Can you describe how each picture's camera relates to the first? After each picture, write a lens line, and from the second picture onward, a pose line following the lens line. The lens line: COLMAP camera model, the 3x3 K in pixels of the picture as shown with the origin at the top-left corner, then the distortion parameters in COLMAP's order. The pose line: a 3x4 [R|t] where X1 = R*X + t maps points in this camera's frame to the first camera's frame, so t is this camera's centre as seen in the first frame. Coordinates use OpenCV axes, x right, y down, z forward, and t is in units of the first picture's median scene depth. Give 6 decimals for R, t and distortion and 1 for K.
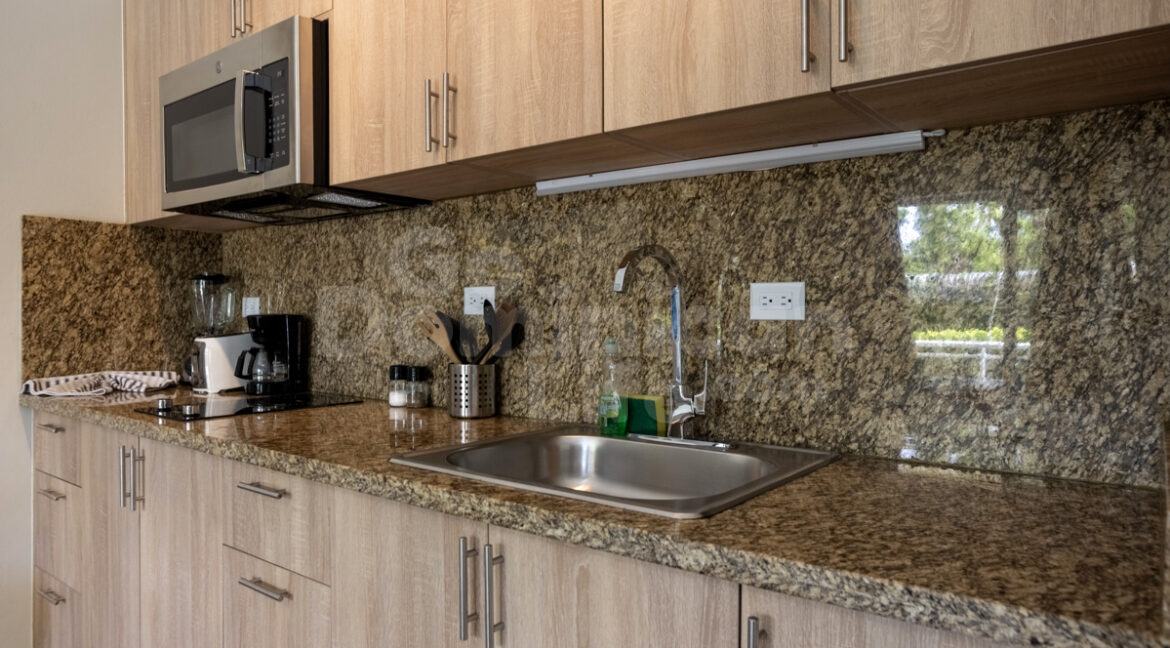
lens RADIAL K [[740.3, 0, 585.0], [0, 740.3, 324.0], [0, 0, 1]] dist [-0.021022, 0.000393]
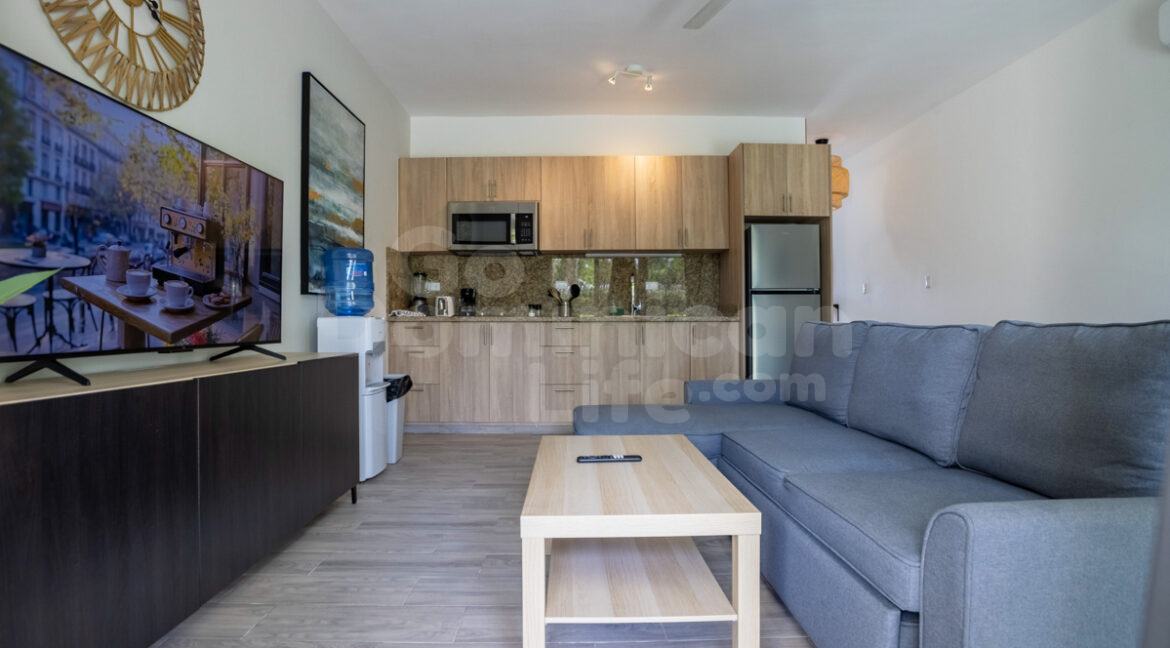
lens RADIAL K [[539.7, 0, 566.2], [0, 539.7, 322.8], [0, 0, 1]] dist [-0.036754, 0.000424]
pose [[0.797432, -0.008362, 0.603351, -1.409989], [0.010919, 0.999940, -0.000572, 0.125774], [-0.603310, 0.007044, 0.797476, -0.879872]]
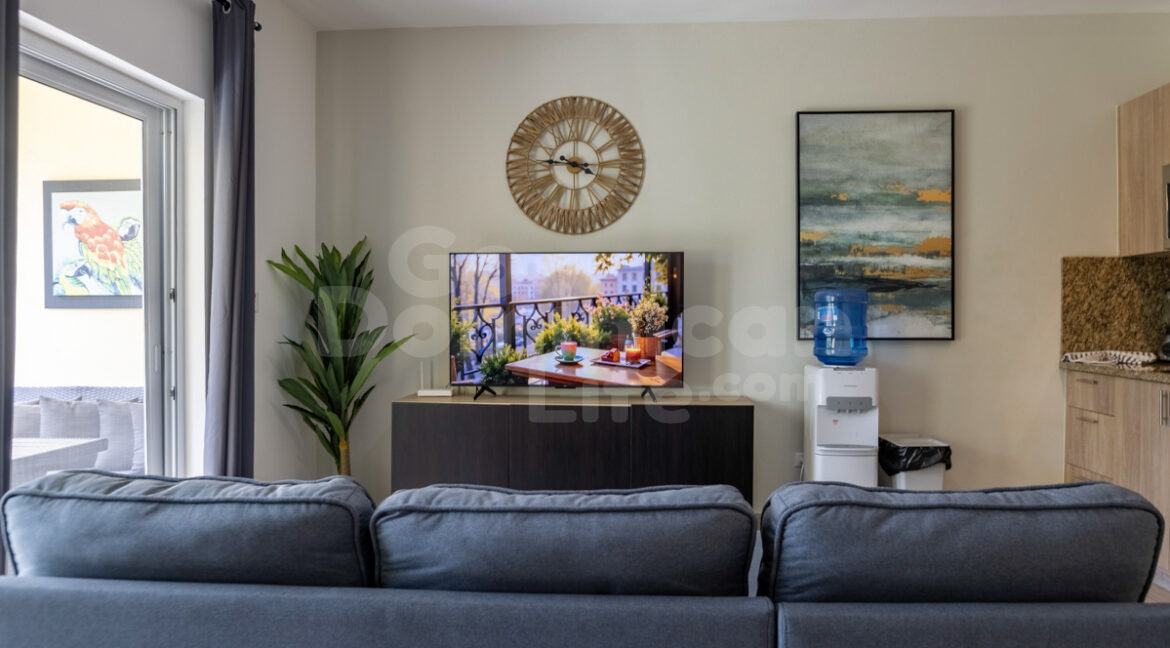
lens RADIAL K [[740.3, 0, 585.0], [0, 740.3, 324.0], [0, 0, 1]] dist [-0.021022, 0.000393]
pose [[0.545405, 0.007356, -0.838140, 0.063213], [-0.006715, 0.999968, 0.004407, 0.008109], [0.838146, 0.003224, 0.545437, -0.876688]]
